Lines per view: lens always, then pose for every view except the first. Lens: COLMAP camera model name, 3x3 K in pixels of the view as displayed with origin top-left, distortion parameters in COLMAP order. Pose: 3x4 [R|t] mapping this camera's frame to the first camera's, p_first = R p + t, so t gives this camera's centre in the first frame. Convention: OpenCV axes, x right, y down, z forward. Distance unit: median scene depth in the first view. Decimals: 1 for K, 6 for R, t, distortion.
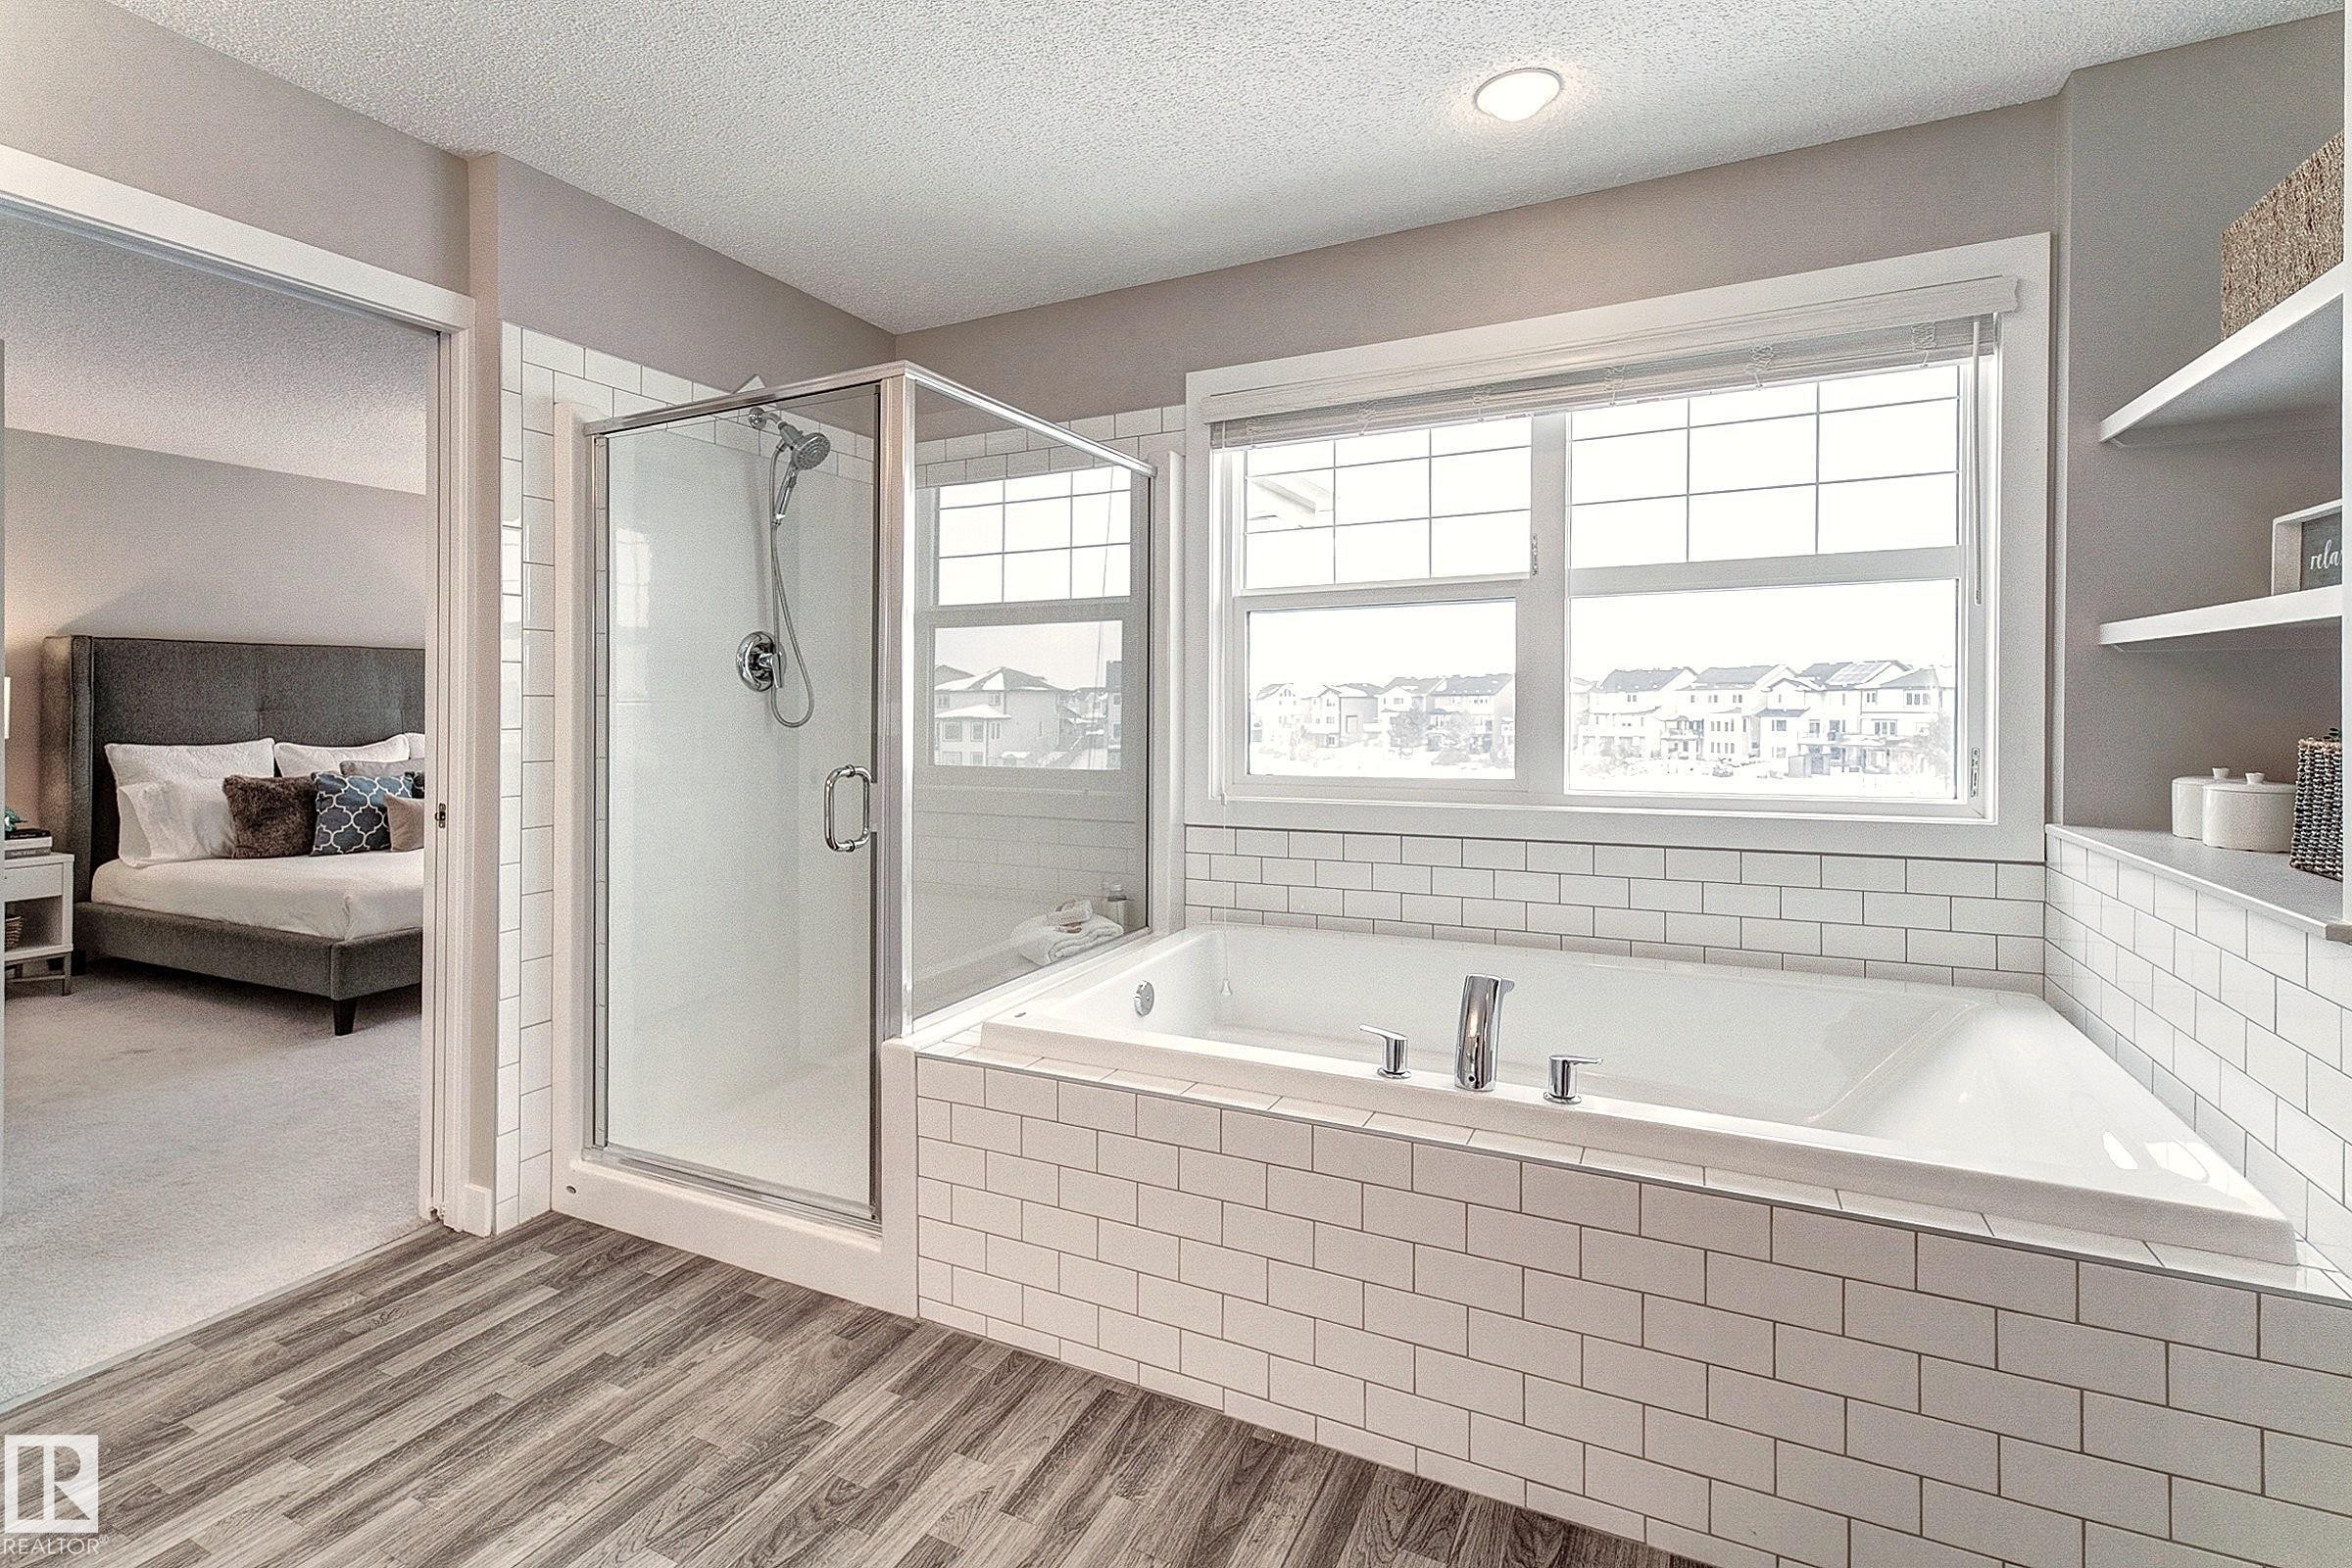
lens RADIAL K [[1048.0, 0, 1116.7], [0, 1048.0, 696.1], [0, 0, 1]] dist [0.000703, 0.002484]
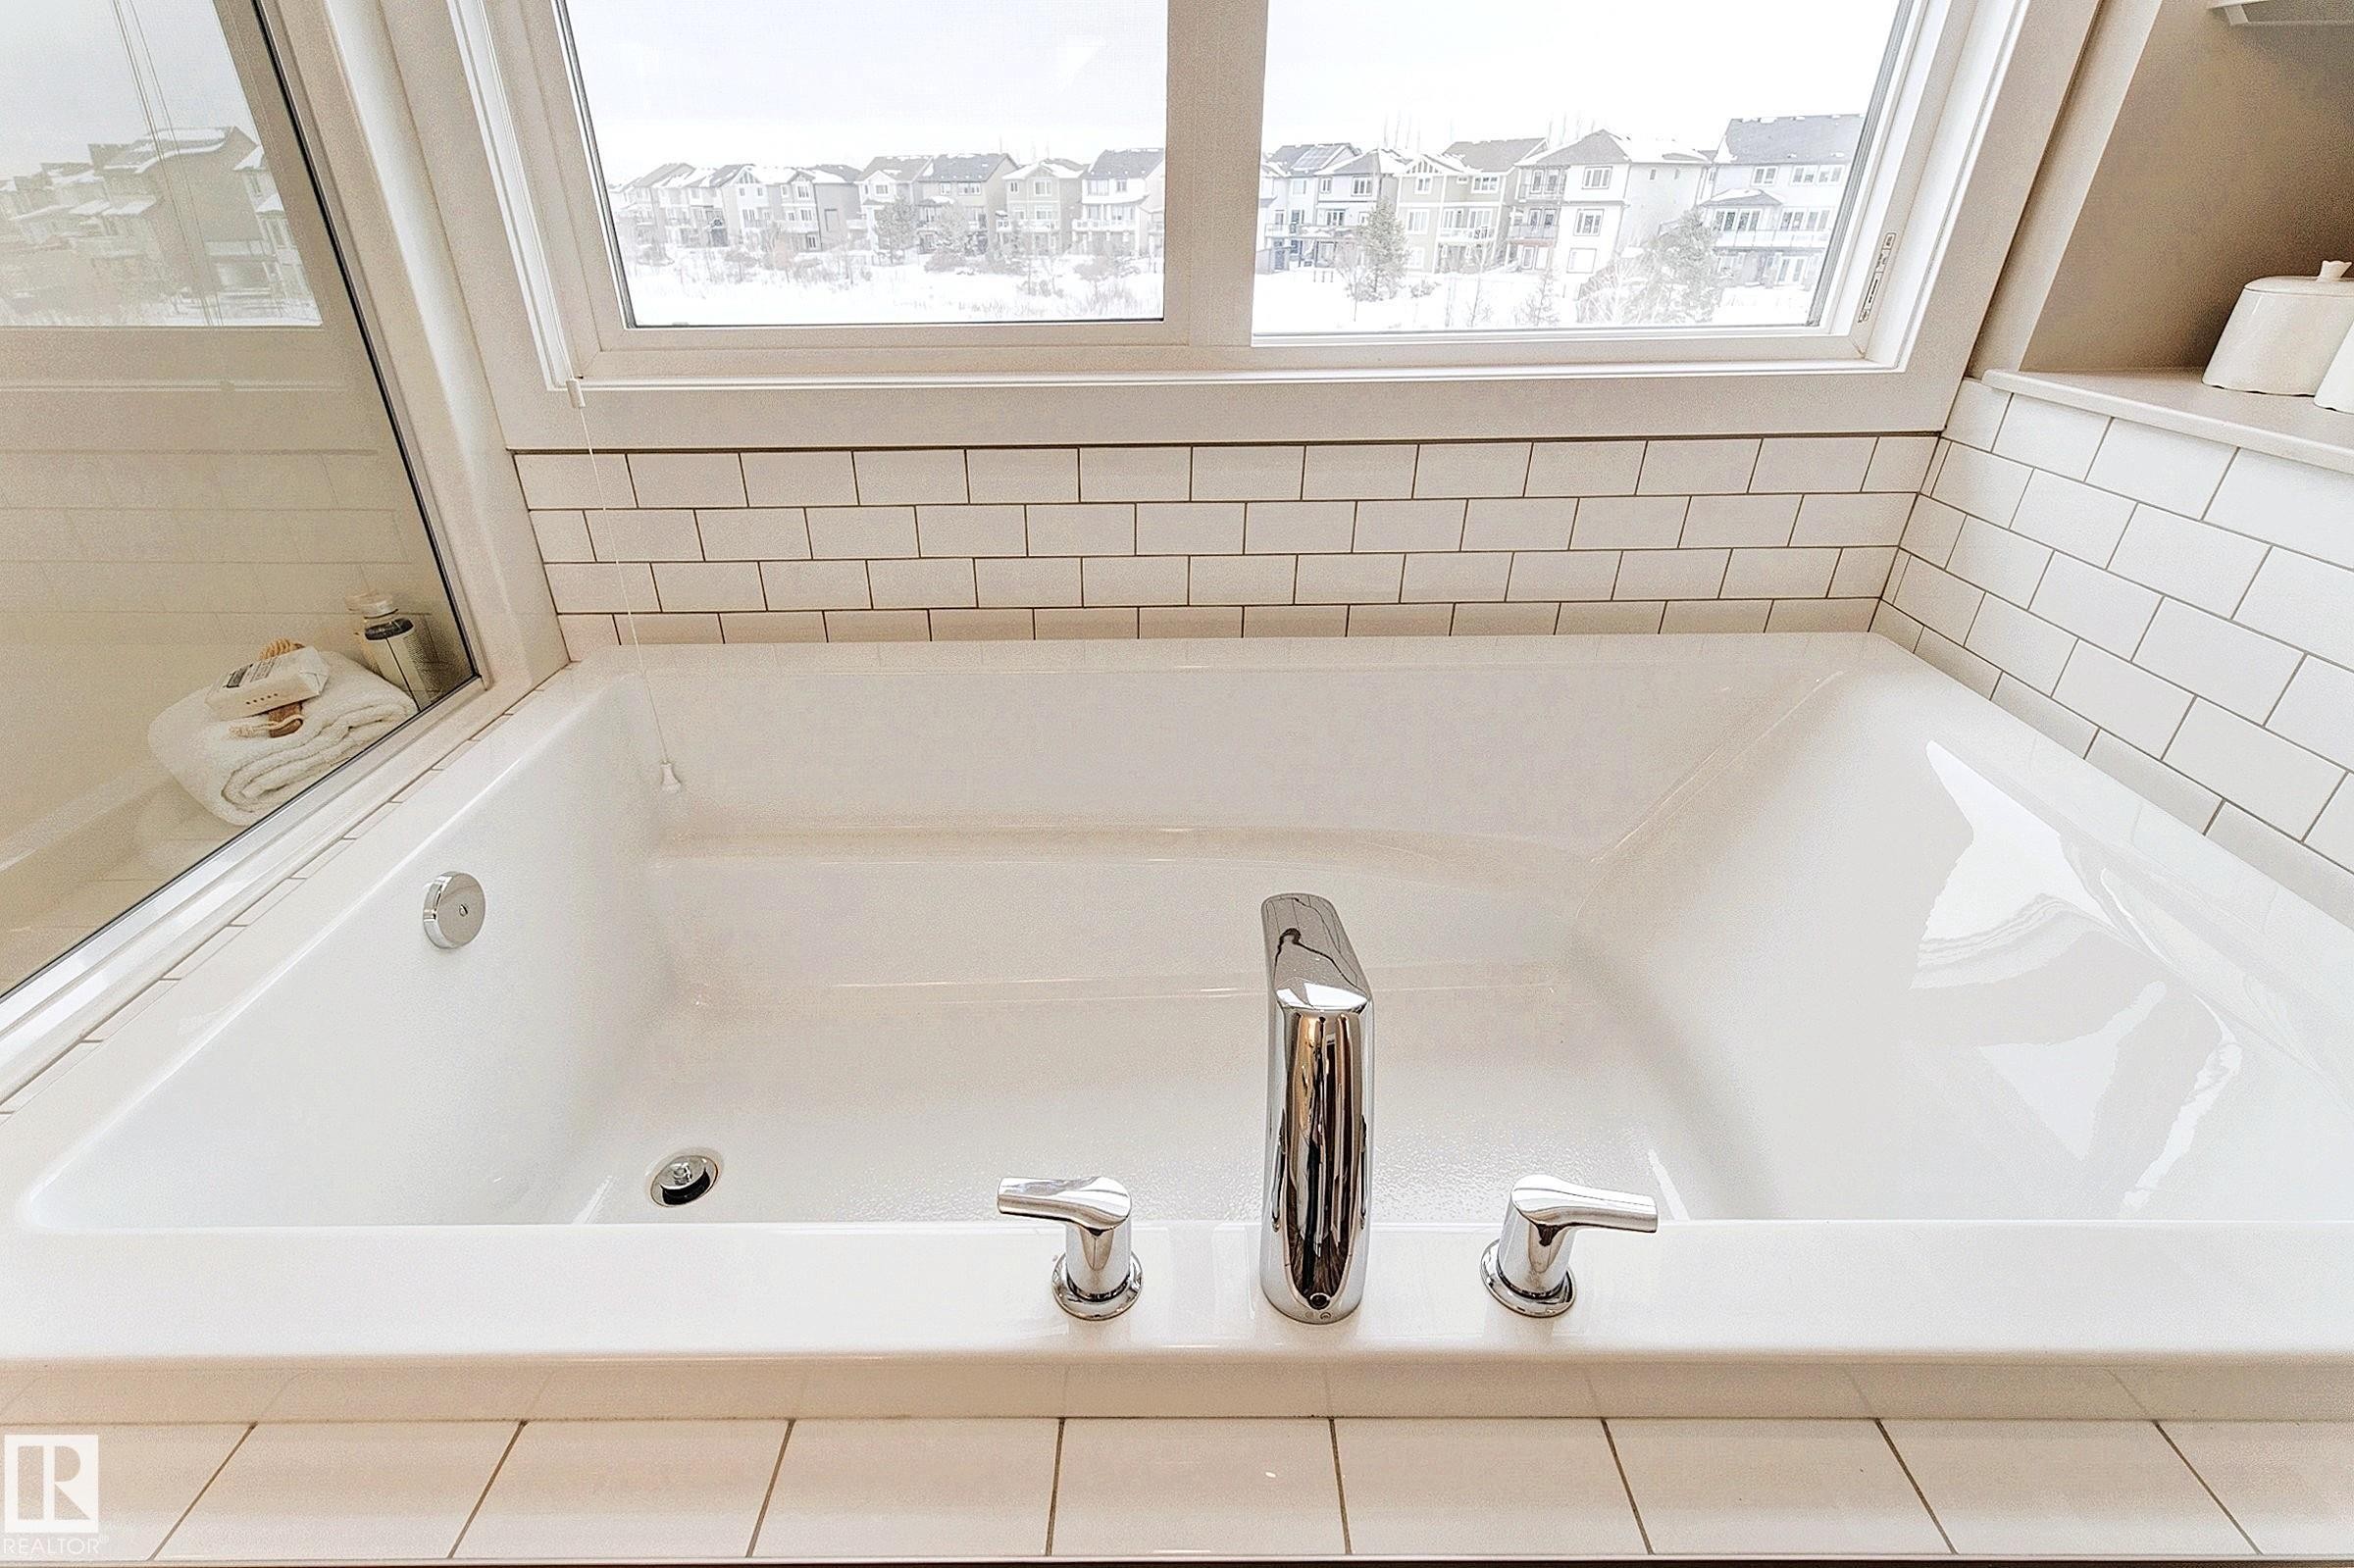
lens RADIAL K [[1048.7, 0, 1129.2], [0, 1048.7, 801.7], [0, 0, 1]] dist [0.000703, 0.002484]
pose [[0.894593, -0.225840, 0.385617, 0.095338], [-0.001247, 0.861639, 0.507520, 0.019507], [-0.446881, -0.454504, 0.770534, 0.438926]]
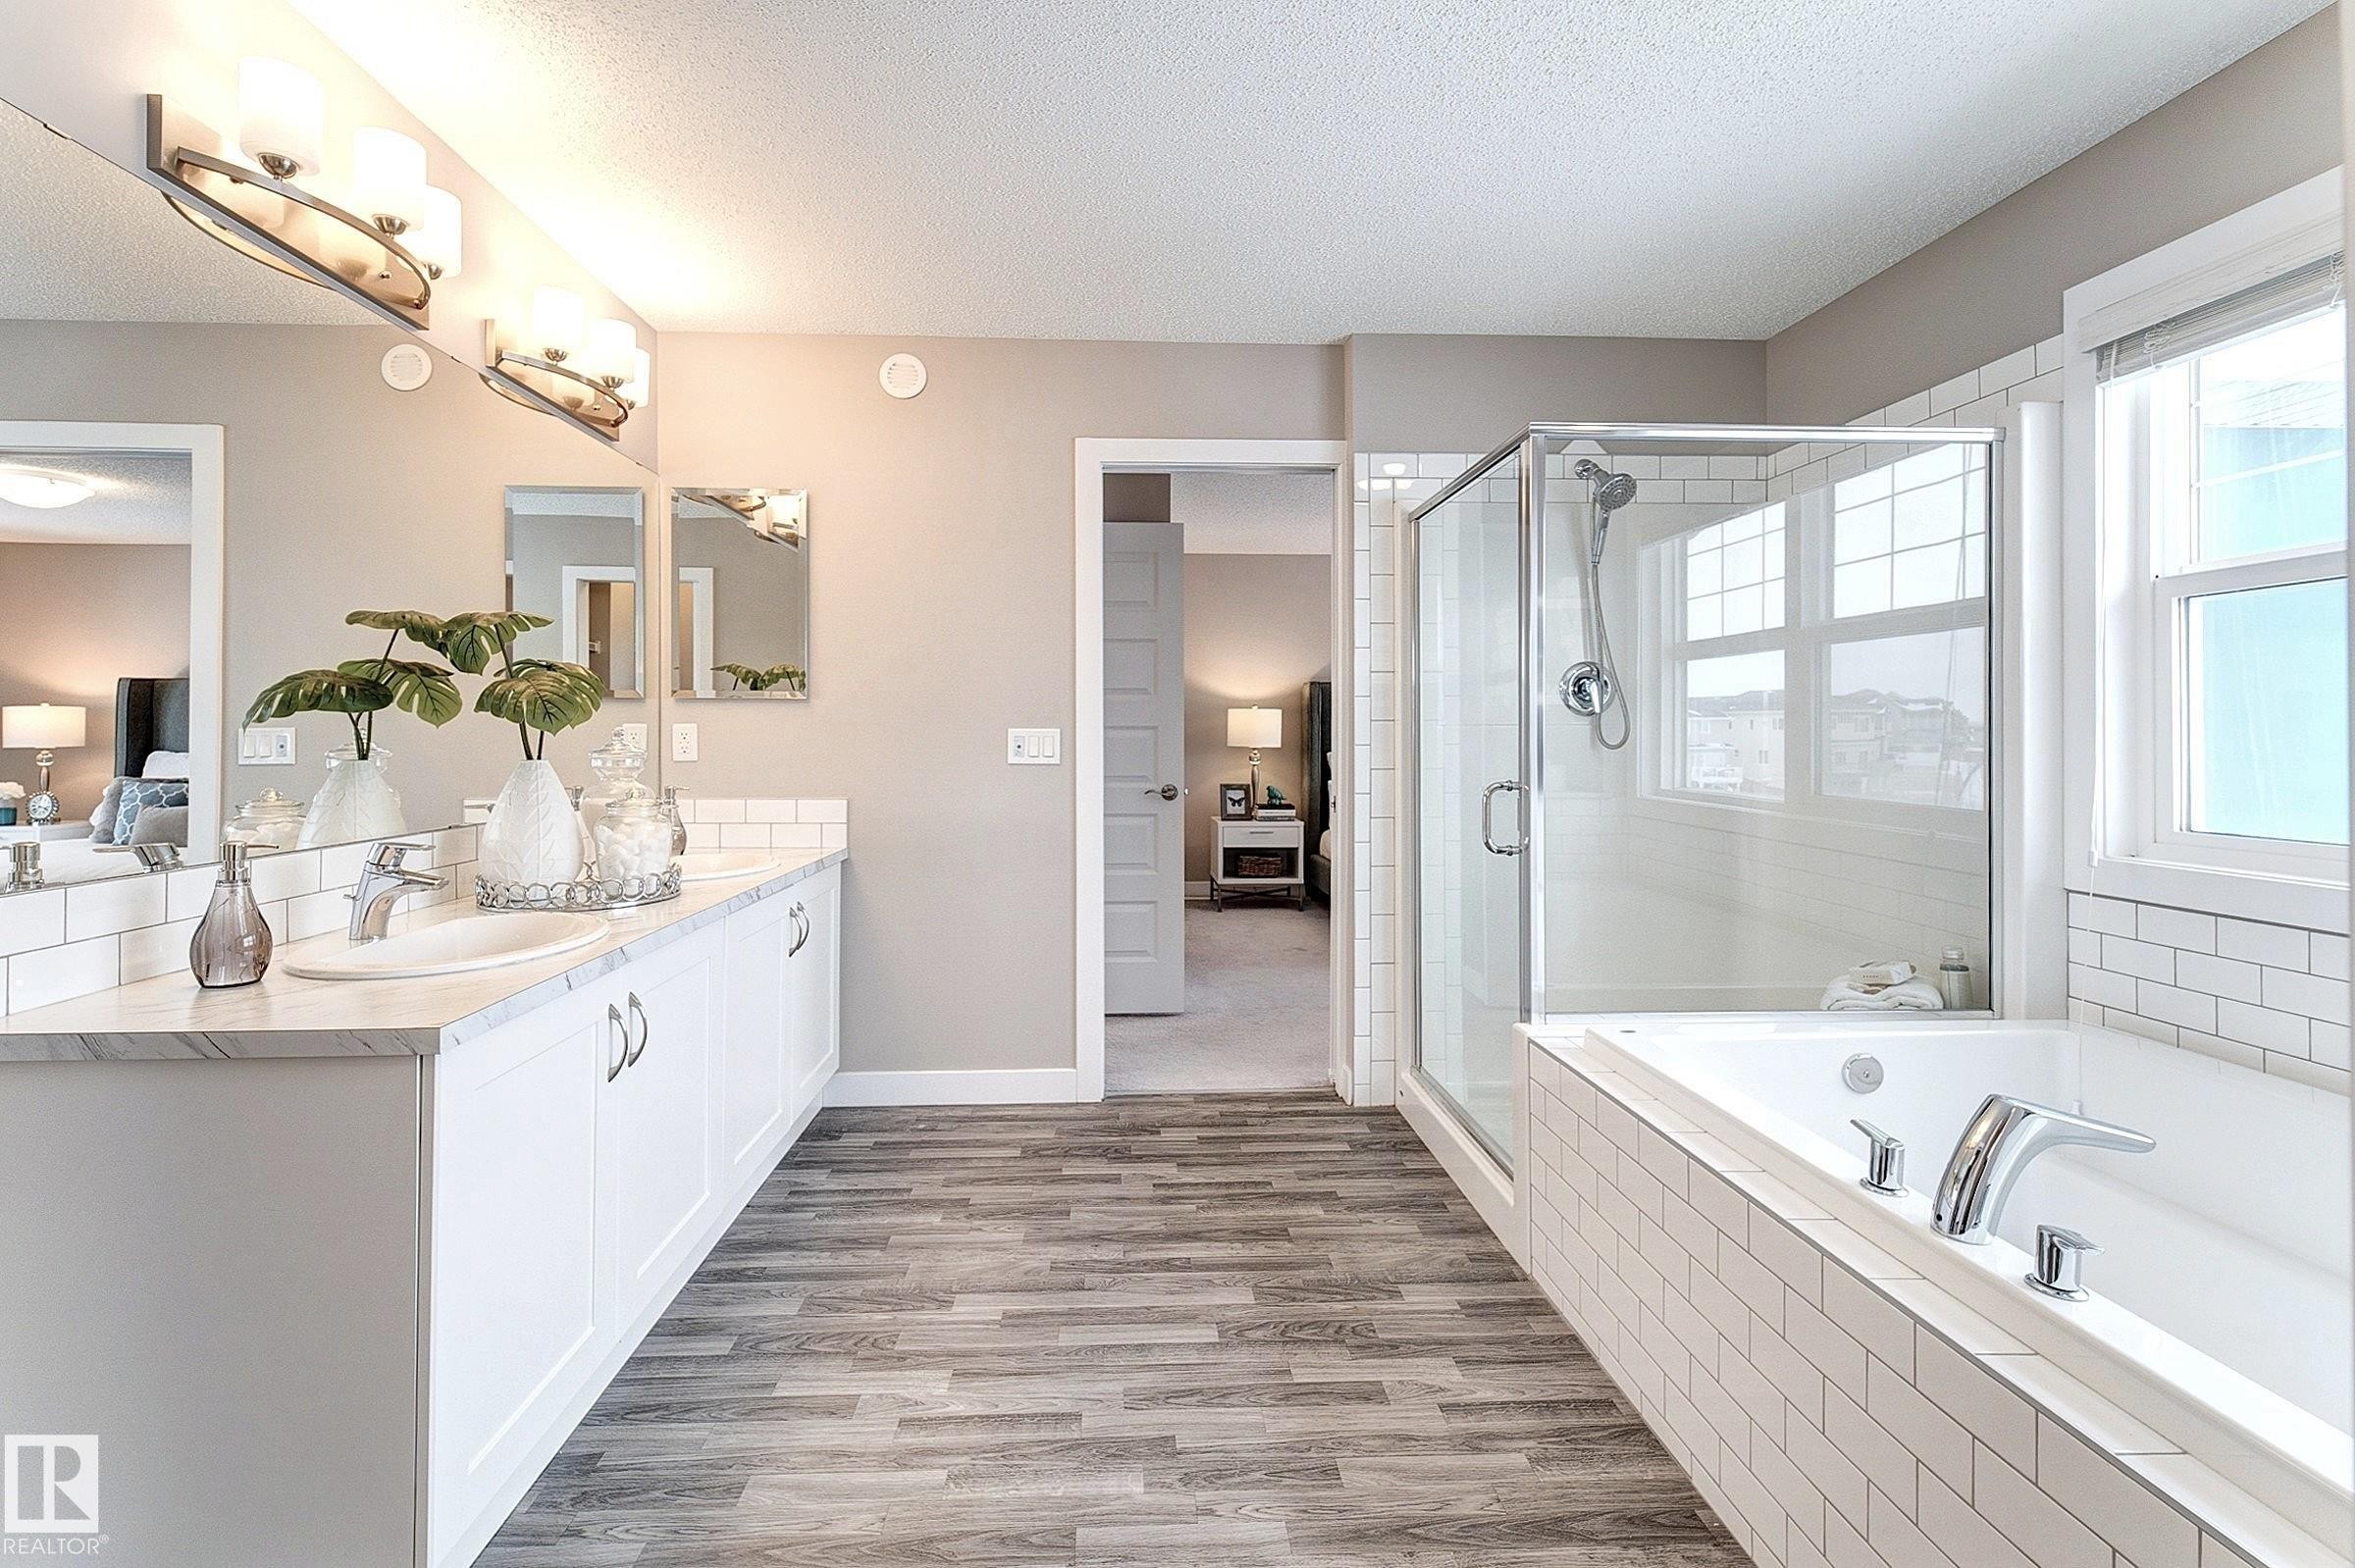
lens RADIAL K [[1049.3, 0, 1199.6], [0, 1049.3, 718.4], [0, 0, 1]] dist [0.000703, 0.002484]
pose [[0.520526, -0.005042, -0.853831, 0.380704], [0.004400, 0.999985, -0.003222, -0.000686], [0.853834, -0.002080, 0.520541, 0.072848]]
